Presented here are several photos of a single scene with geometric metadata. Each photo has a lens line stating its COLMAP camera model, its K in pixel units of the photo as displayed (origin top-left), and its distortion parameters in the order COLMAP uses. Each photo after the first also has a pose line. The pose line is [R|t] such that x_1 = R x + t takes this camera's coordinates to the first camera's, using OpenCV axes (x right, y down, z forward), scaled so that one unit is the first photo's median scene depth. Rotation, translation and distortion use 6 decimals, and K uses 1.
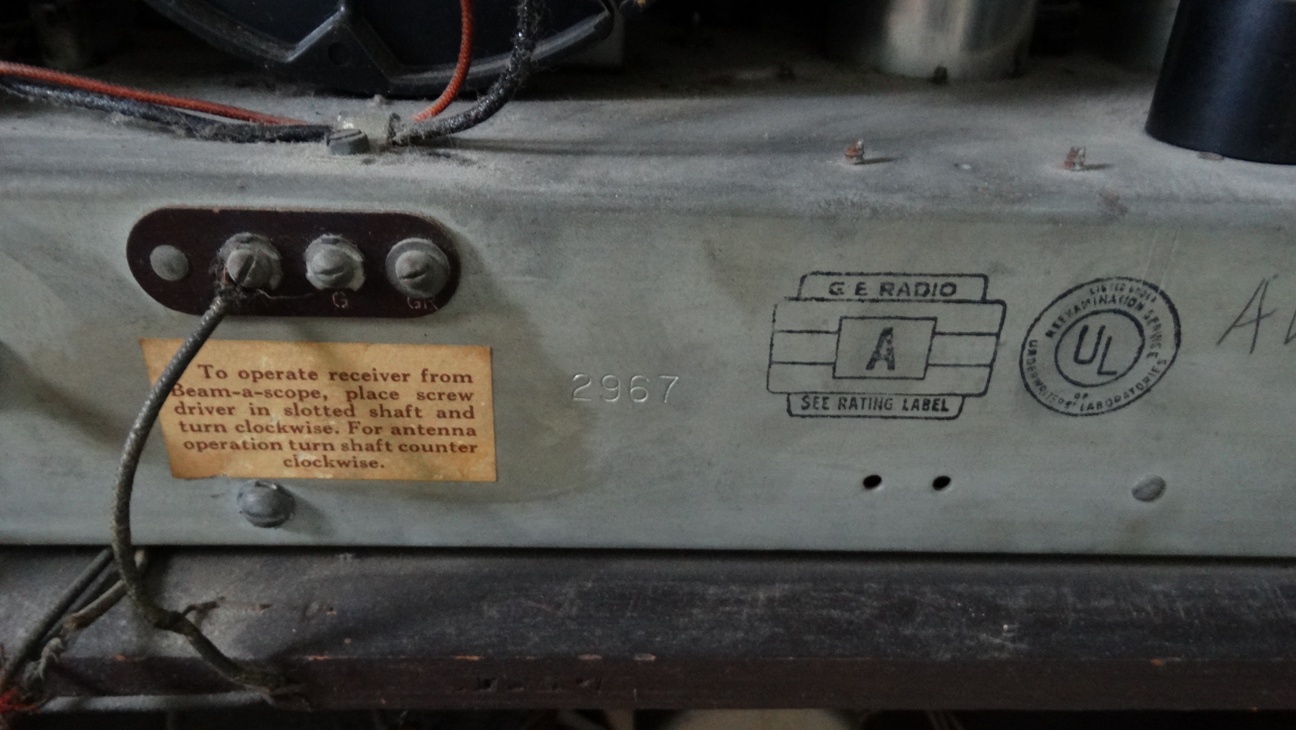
lens RADIAL K [[965.2, 0, 648.4], [0, 965.2, 366.9], [0, 0, 1]] dist [0.031177, -0.010559]
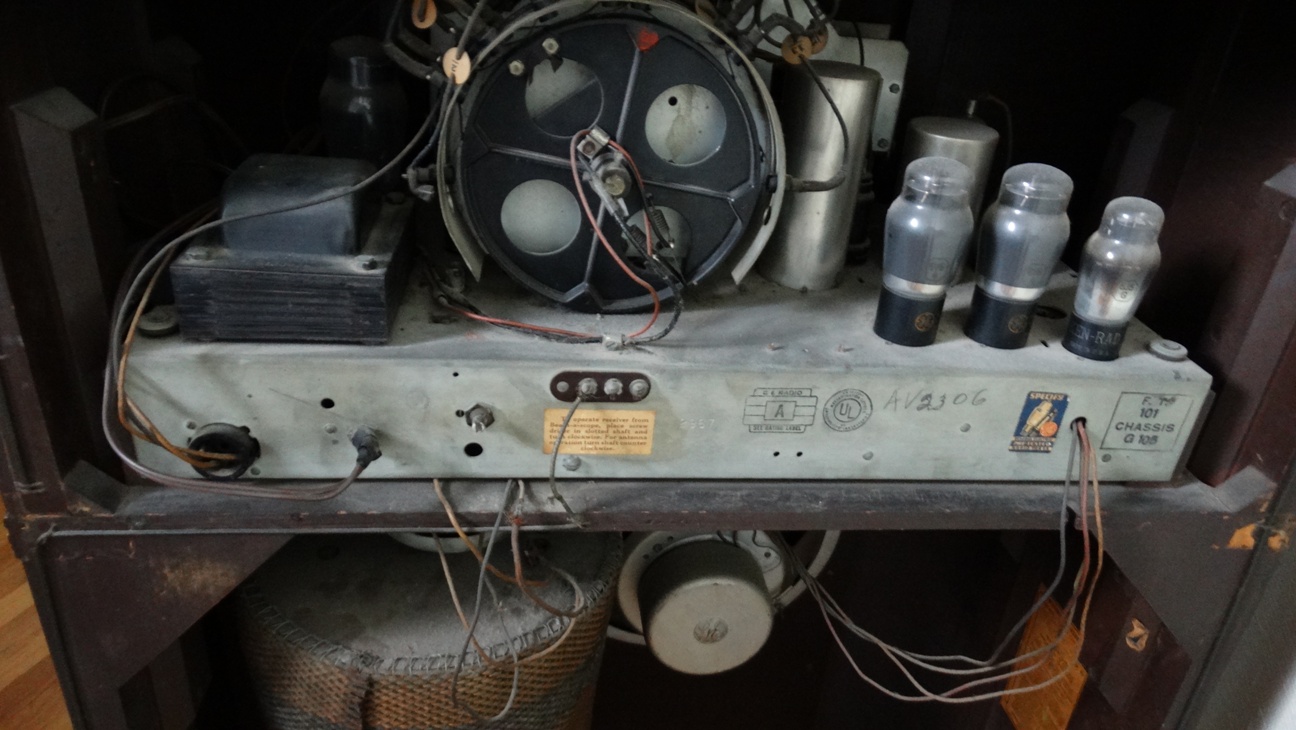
lens RADIAL K [[965.2, 0, 647.8], [0, 965.2, 365.3], [0, 0, 1]] dist [0.031177, -0.010559]
pose [[0.995823, 0.001336, 0.091295, -0.453425], [-0.002005, 0.999972, 0.007231, -0.182323], [-0.091282, -0.007383, 0.995798, -2.006507]]
